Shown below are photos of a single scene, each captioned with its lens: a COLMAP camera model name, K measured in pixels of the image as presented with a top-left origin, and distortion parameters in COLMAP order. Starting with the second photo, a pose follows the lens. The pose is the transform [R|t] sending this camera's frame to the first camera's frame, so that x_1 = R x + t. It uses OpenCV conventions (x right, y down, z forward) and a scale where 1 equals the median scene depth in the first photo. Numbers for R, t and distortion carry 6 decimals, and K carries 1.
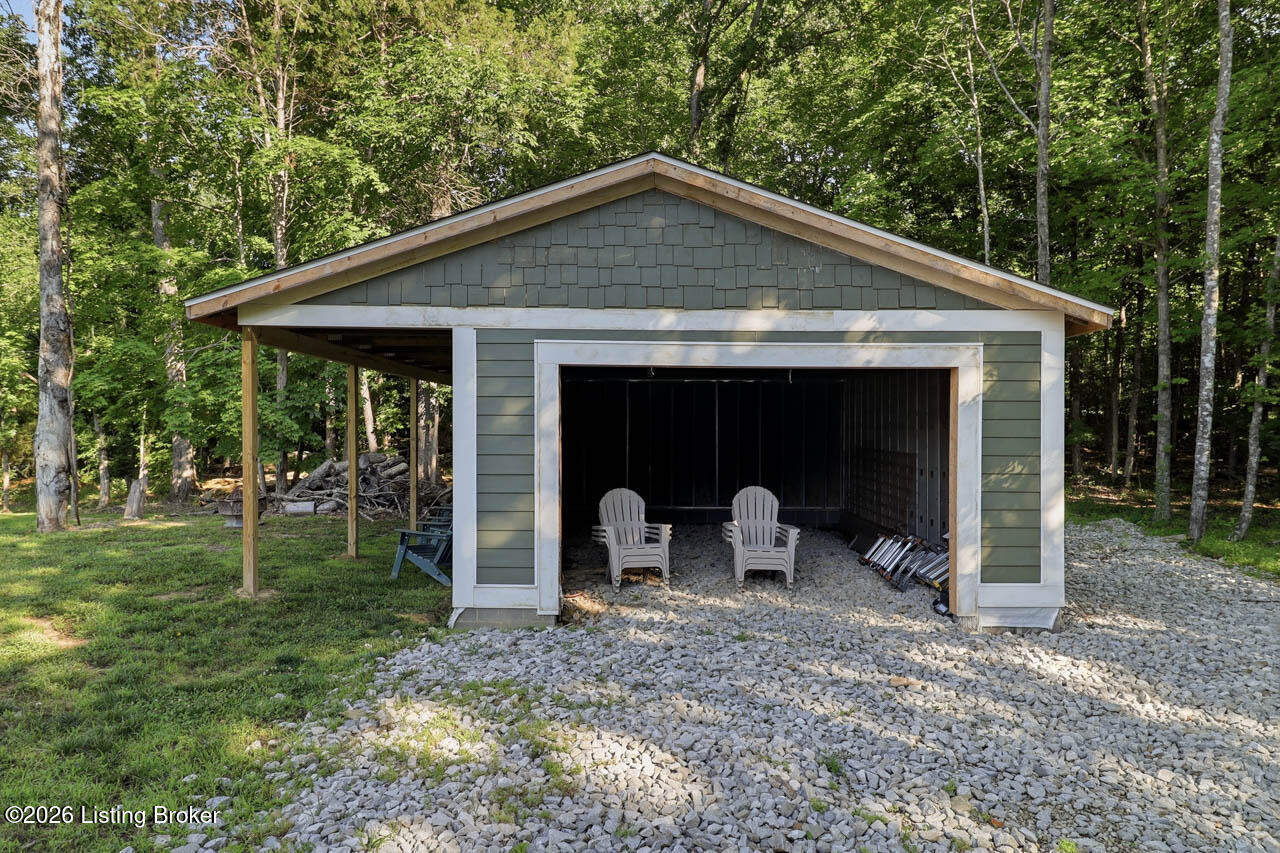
lens RADIAL K [[631.5, 0, 640.0], [0, 631.5, 426.5], [0, 0, 1]] dist [0.000609, 0.000021]
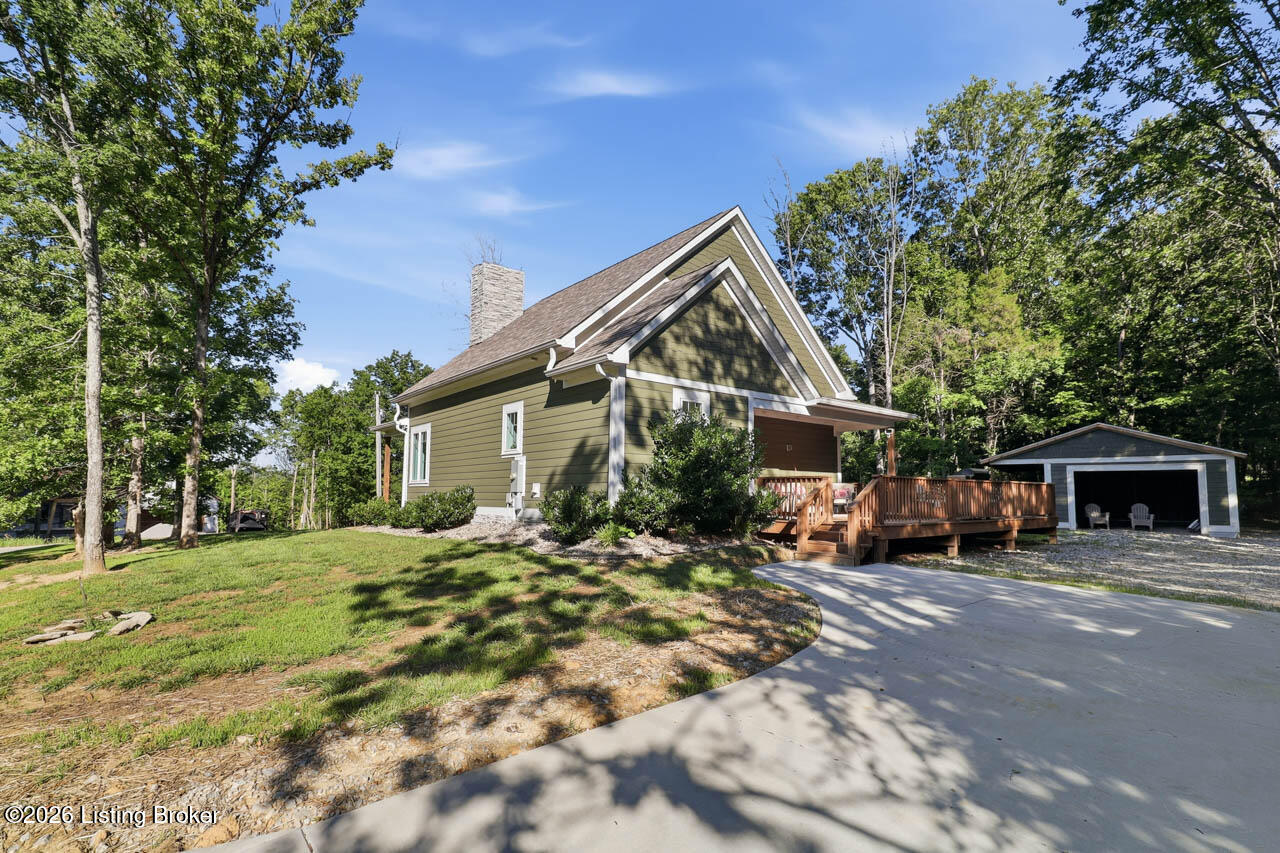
lens RADIAL K [[631.5, 0, 640.0], [0, 631.5, 426.5], [0, 0, 1]] dist [0.000609, 0.000021]
pose [[0.797272, -0.062801, -0.600344, 0.112007], [-0.014652, 0.992266, -0.123259, 0.152347], [0.603442, 0.107067, 0.790186, -3.656758]]
